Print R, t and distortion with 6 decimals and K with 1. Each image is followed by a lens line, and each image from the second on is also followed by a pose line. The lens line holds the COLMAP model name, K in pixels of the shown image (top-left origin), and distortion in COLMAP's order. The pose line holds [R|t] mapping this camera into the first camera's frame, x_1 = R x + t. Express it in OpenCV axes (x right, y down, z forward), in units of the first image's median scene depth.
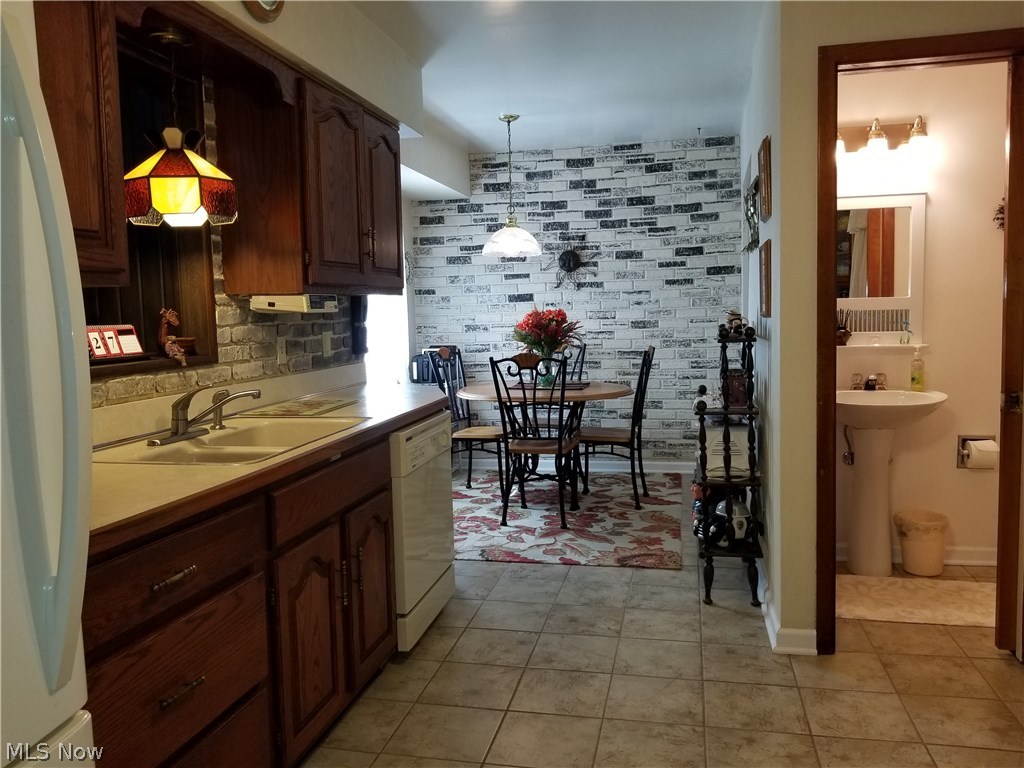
lens RADIAL K [[808.5, 0, 512.0], [0, 808.5, 384.0], [0, 0, 1]] dist [0.006971, 0.001852]
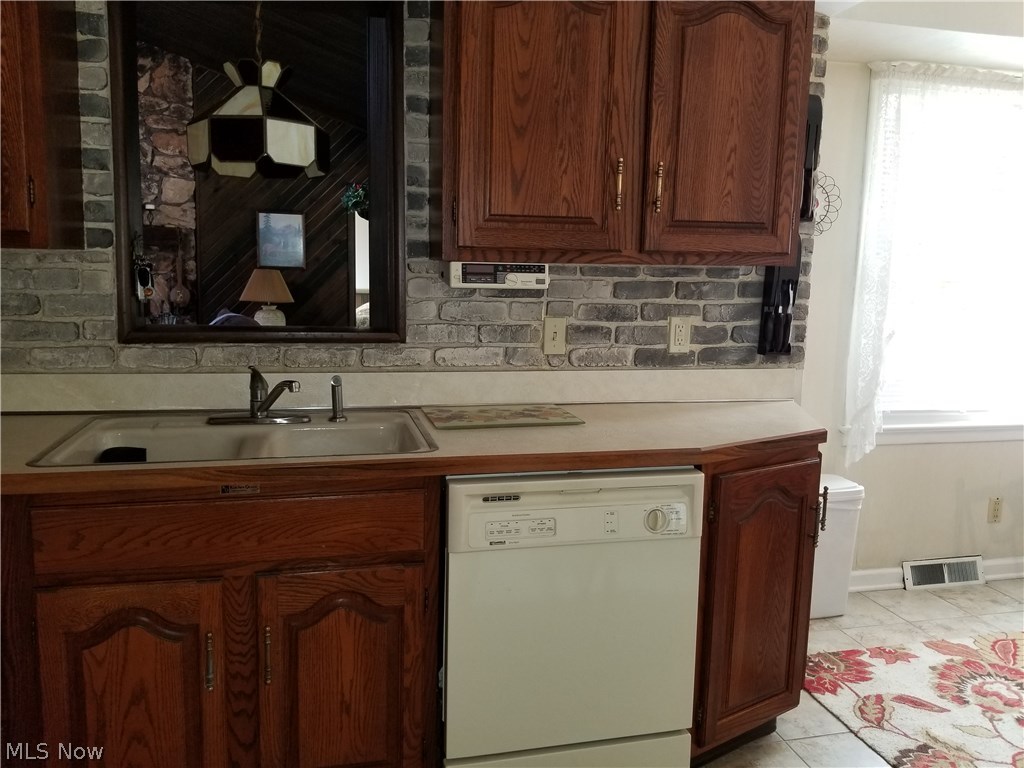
lens RADIAL K [[808.5, 0, 512.0], [0, 808.5, 384.0], [0, 0, 1]] dist [0.006971, 0.001852]
pose [[0.418293, 0.159581, -0.894184, 0.347498], [-0.109916, 0.986104, 0.124568, -0.081342], [0.901637, 0.046180, 0.430021, 0.606354]]
